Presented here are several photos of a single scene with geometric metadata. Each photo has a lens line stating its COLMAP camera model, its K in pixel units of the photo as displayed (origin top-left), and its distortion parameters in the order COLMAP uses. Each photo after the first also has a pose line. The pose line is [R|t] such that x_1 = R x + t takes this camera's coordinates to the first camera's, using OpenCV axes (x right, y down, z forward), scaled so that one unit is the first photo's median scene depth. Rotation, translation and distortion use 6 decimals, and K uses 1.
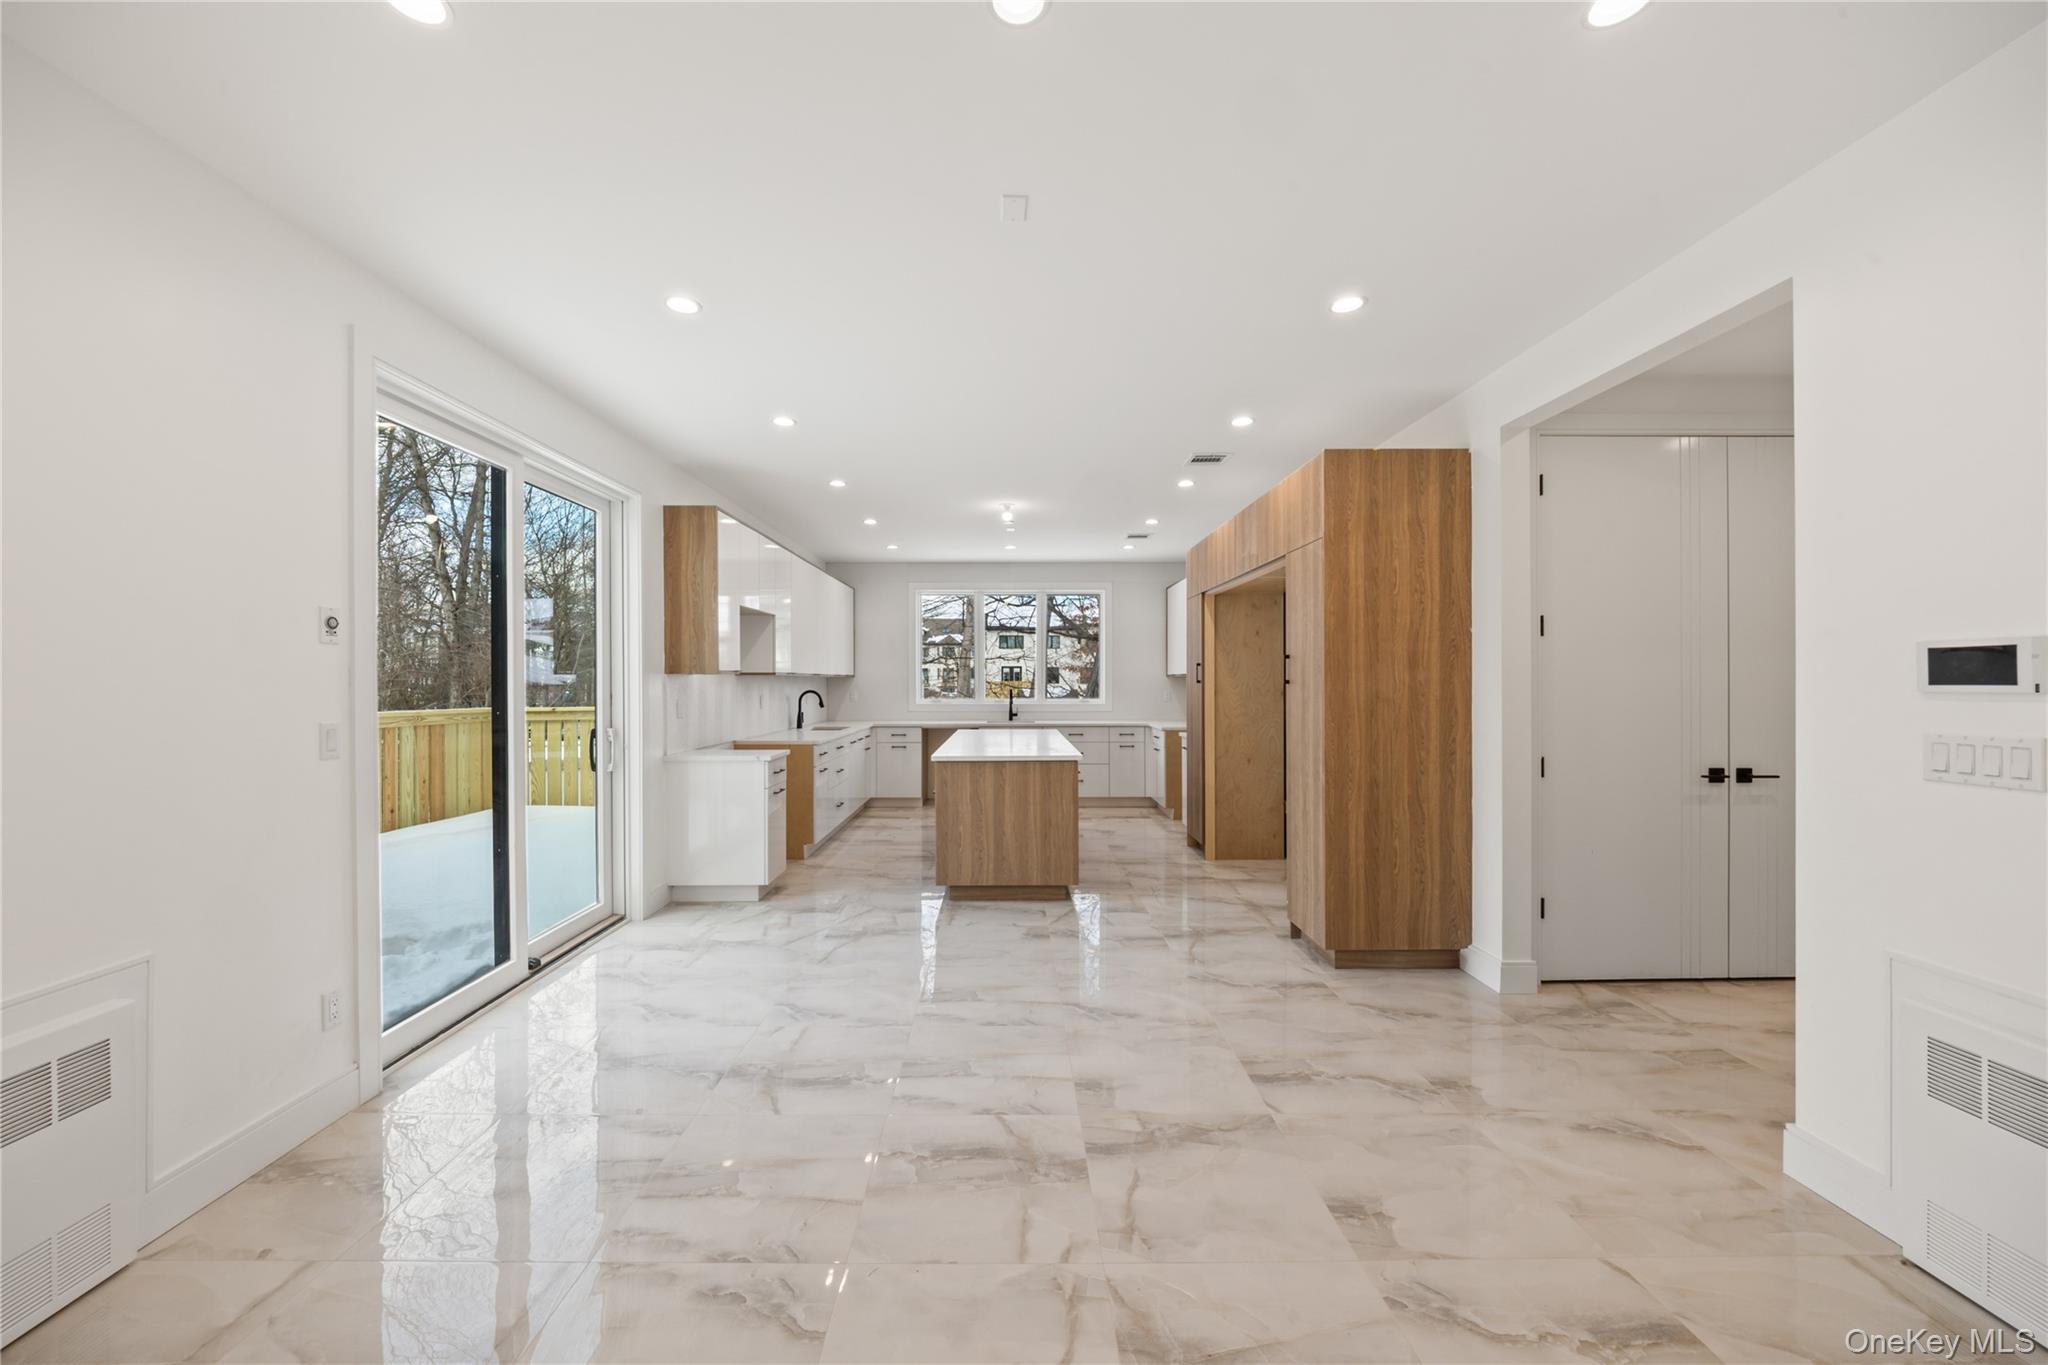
lens RADIAL K [[777.1, 0, 1025.8], [0, 777.1, 682.5], [0, 0, 1]] dist [0.000099, 0.000302]
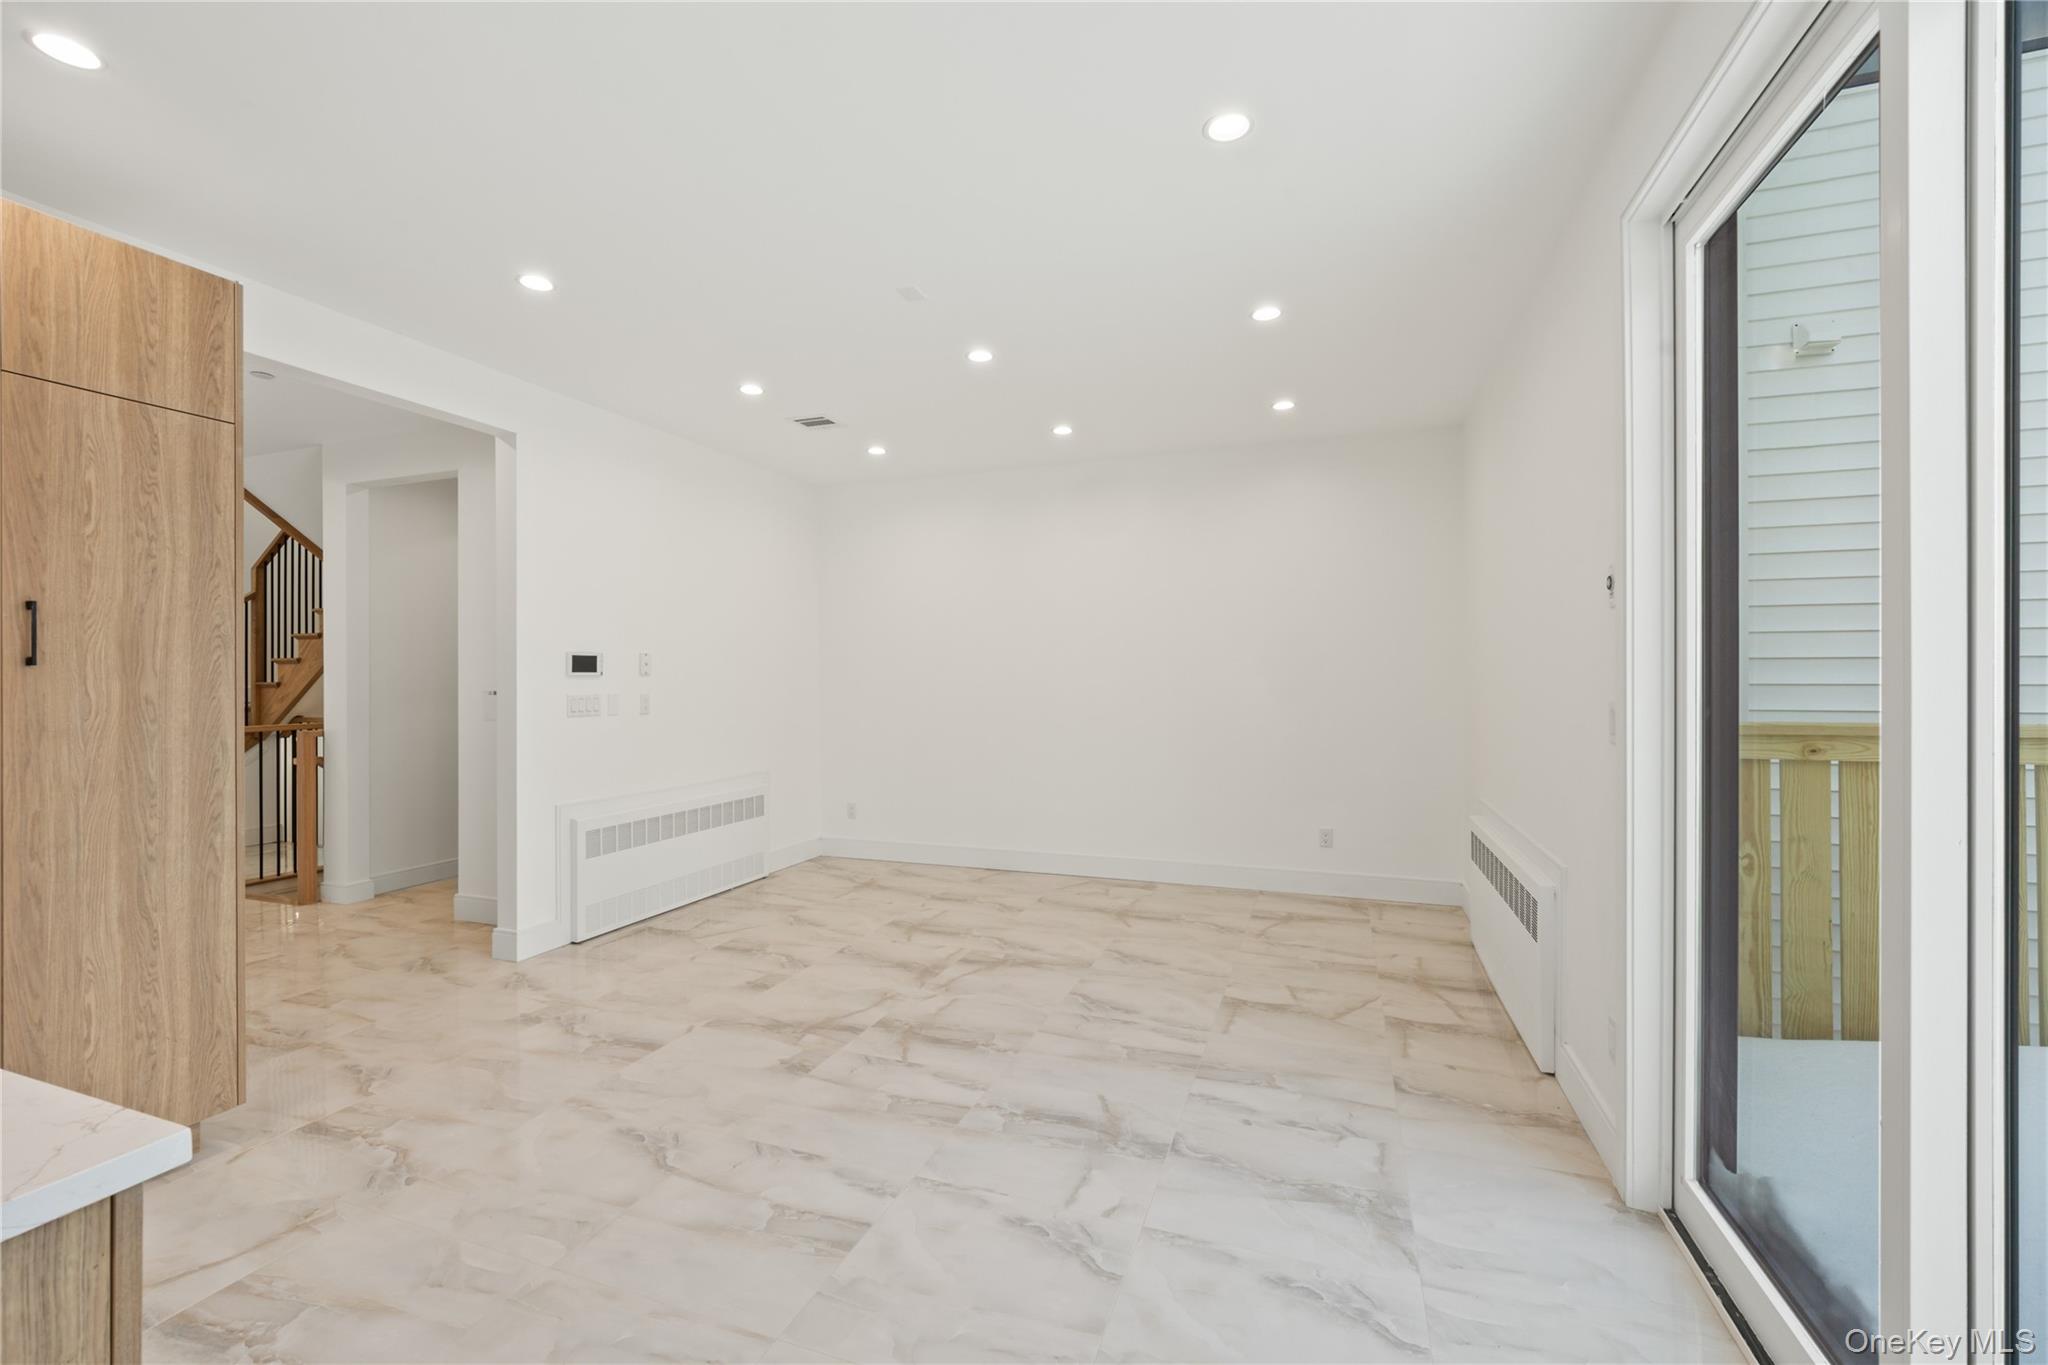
lens RADIAL K [[895.6, 0, 1019.3], [0, 895.6, 680.0], [0, 0, 1]] dist [0.004256, -0.000861]
pose [[-0.936887, 0.008308, 0.349535, -0.598425], [0.008447, 0.999964, -0.001127, 0.026653], [-0.349532, 0.001897, -0.936923, 2.014270]]
